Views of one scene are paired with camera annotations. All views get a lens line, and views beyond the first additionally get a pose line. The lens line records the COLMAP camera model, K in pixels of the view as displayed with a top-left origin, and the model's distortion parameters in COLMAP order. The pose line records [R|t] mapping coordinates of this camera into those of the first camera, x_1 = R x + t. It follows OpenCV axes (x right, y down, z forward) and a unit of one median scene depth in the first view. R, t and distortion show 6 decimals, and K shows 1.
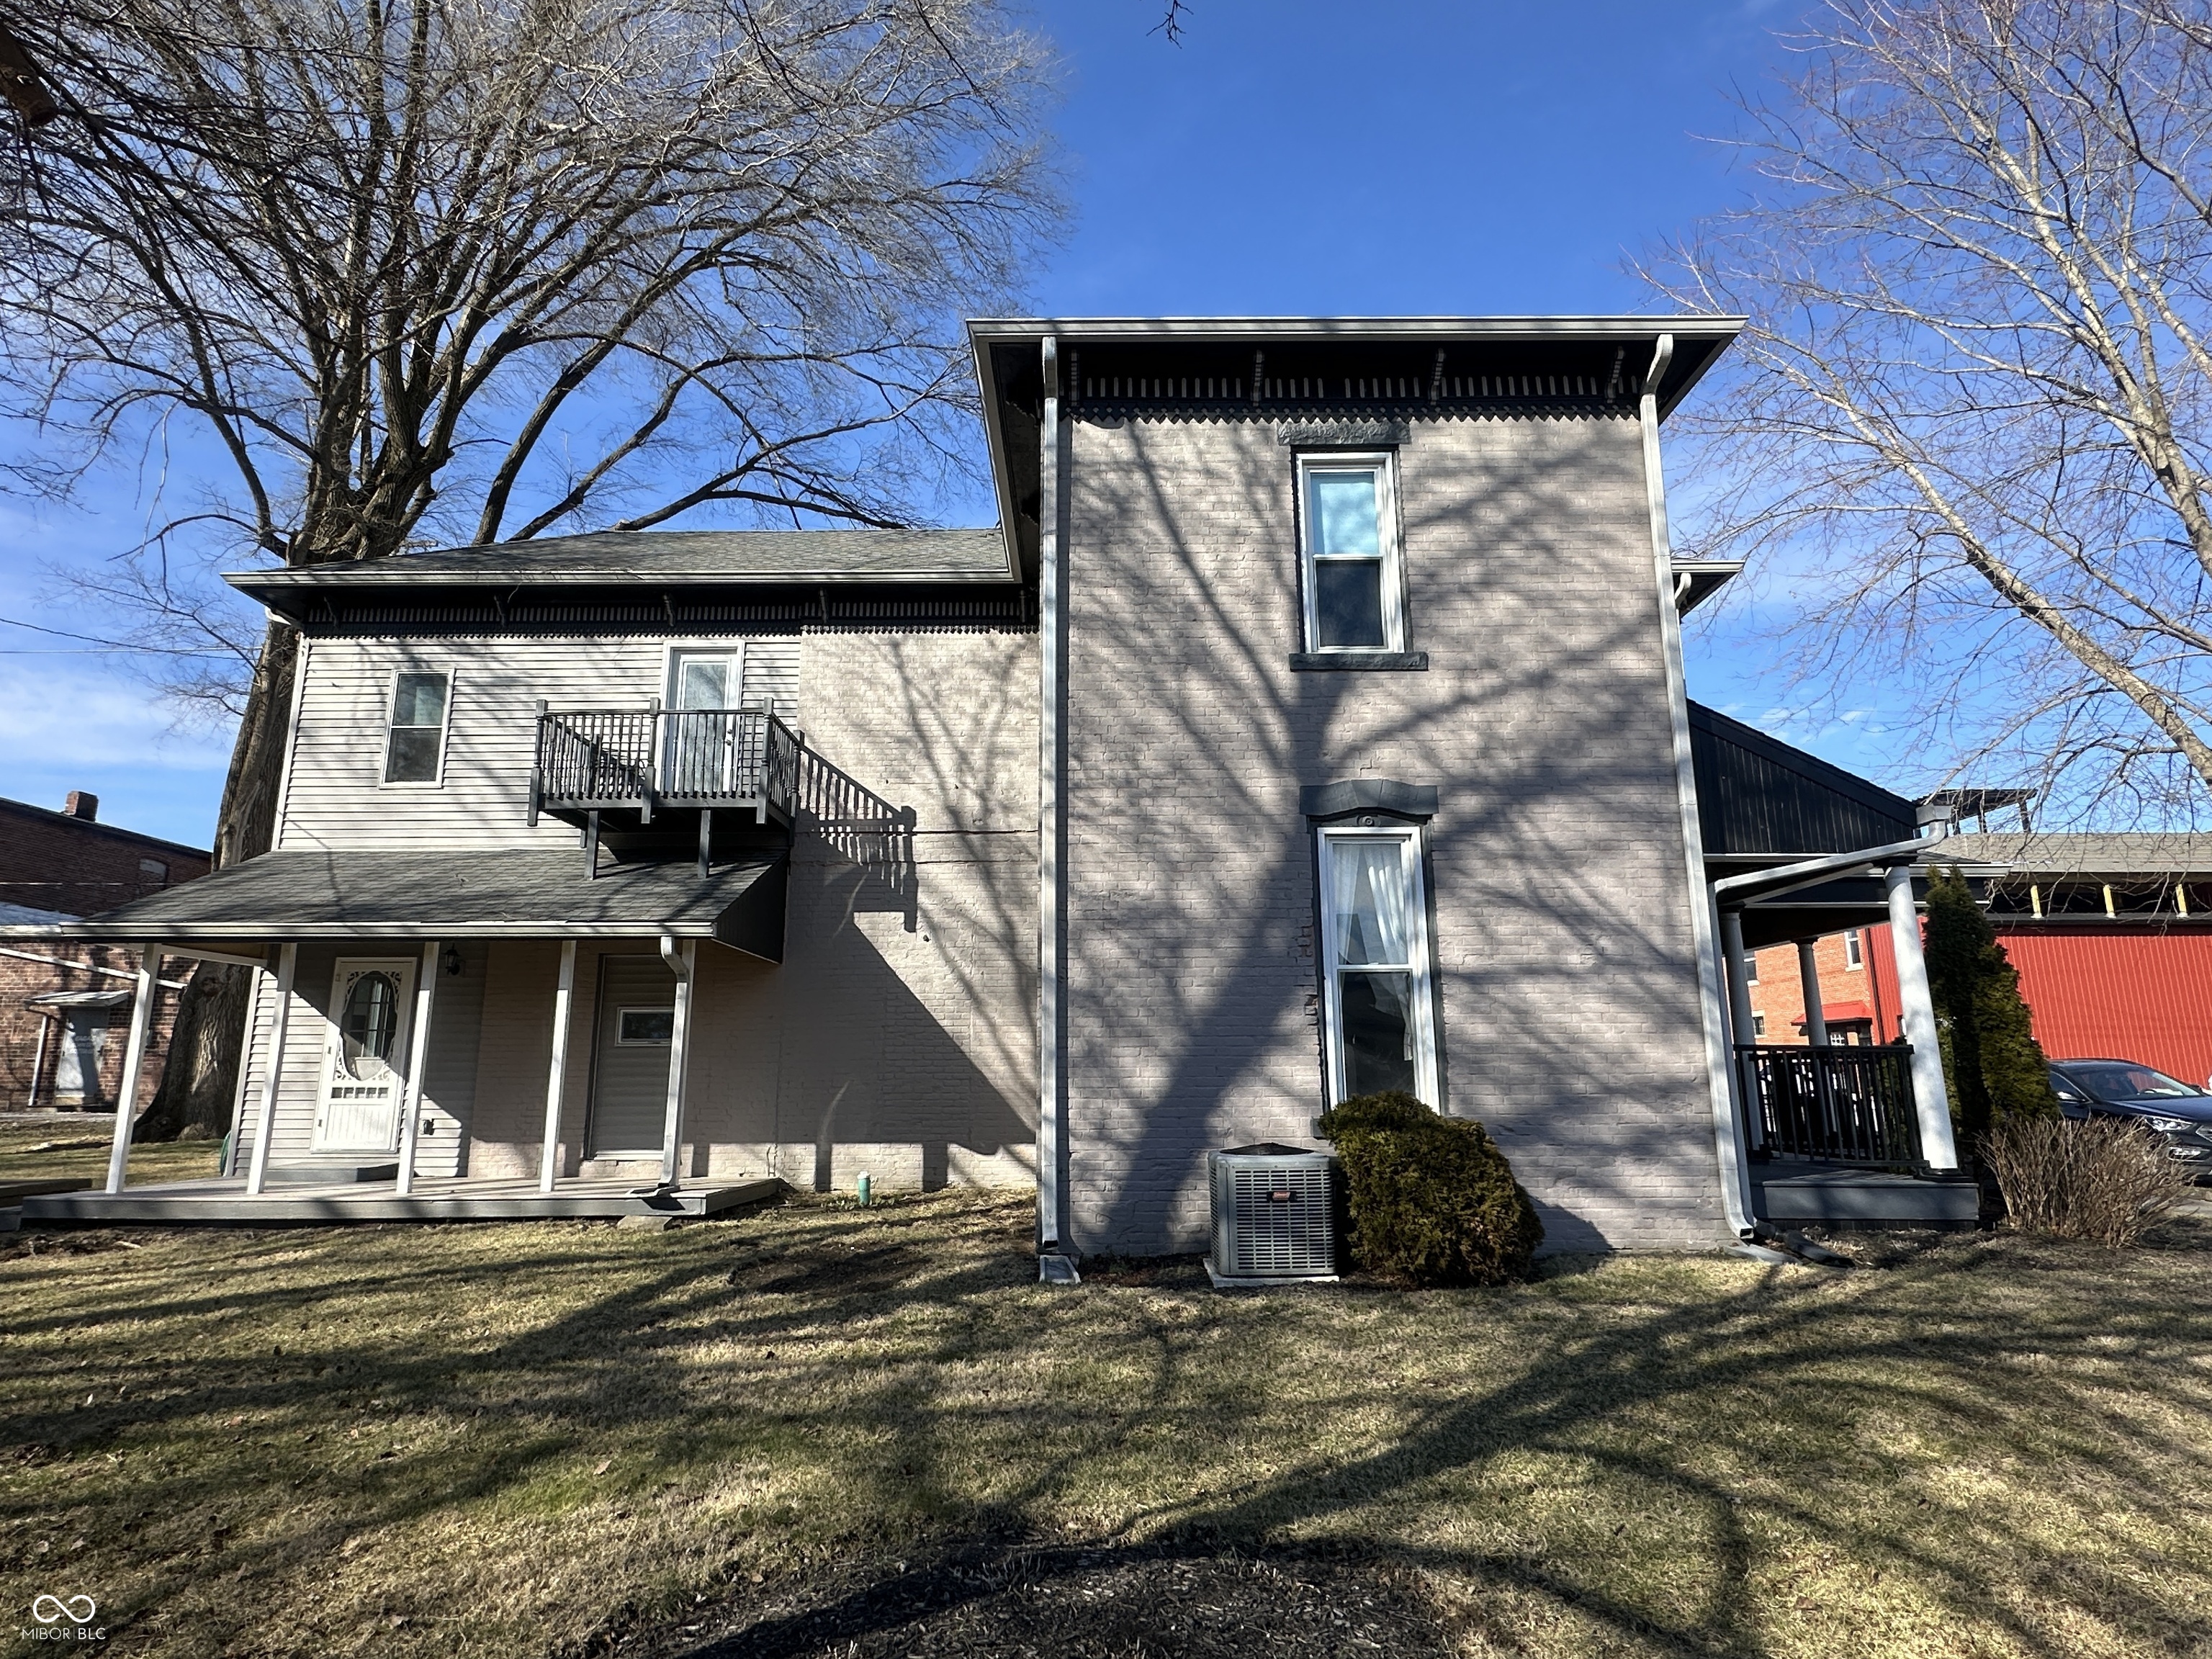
lens RADIAL K [[1201.9, 0, 1107.7], [0, 1201.9, 825.3], [0, 0, 1]] dist [-0.012859, 0.001006]
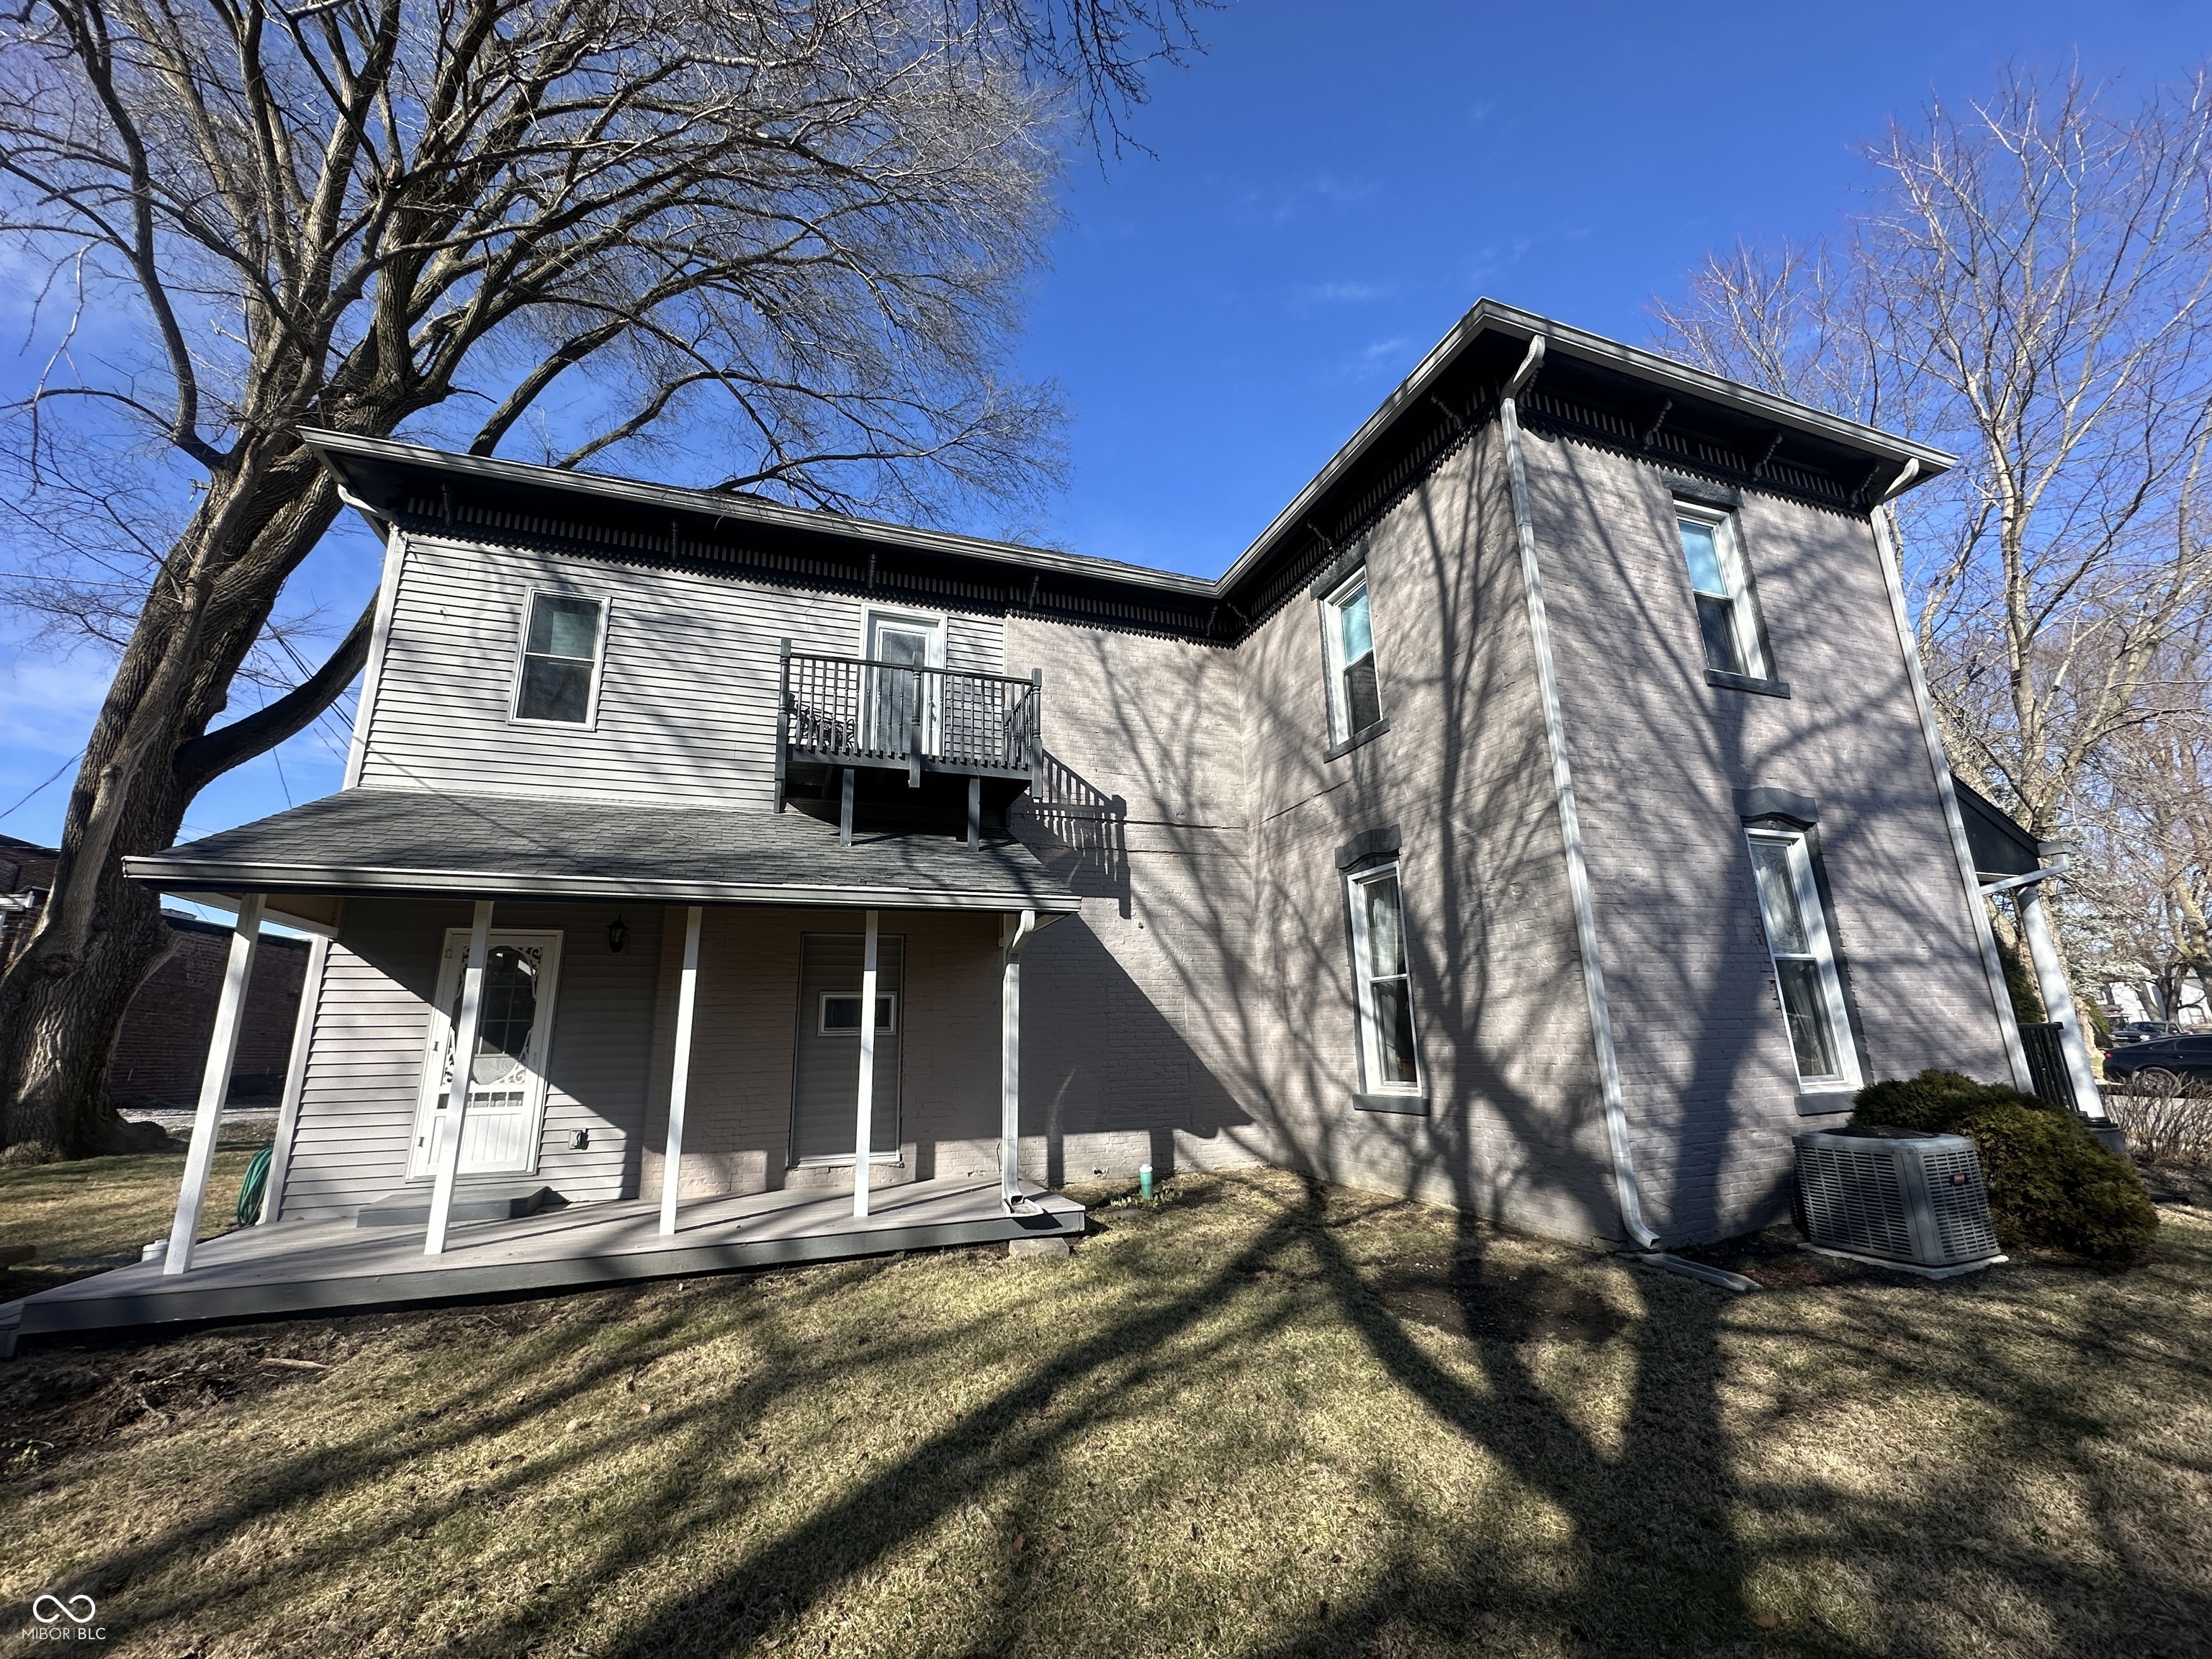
lens RADIAL K [[890.2, 0, 1109.4], [0, 890.2, 827.4], [0, 0, 1]] dist [-0.008991, 0.001633]
pose [[0.938043, 0.066120, 0.340152, -0.445002], [-0.053288, 0.997475, -0.046939, 0.048980], [-0.342397, 0.025905, 0.939198, 0.301068]]
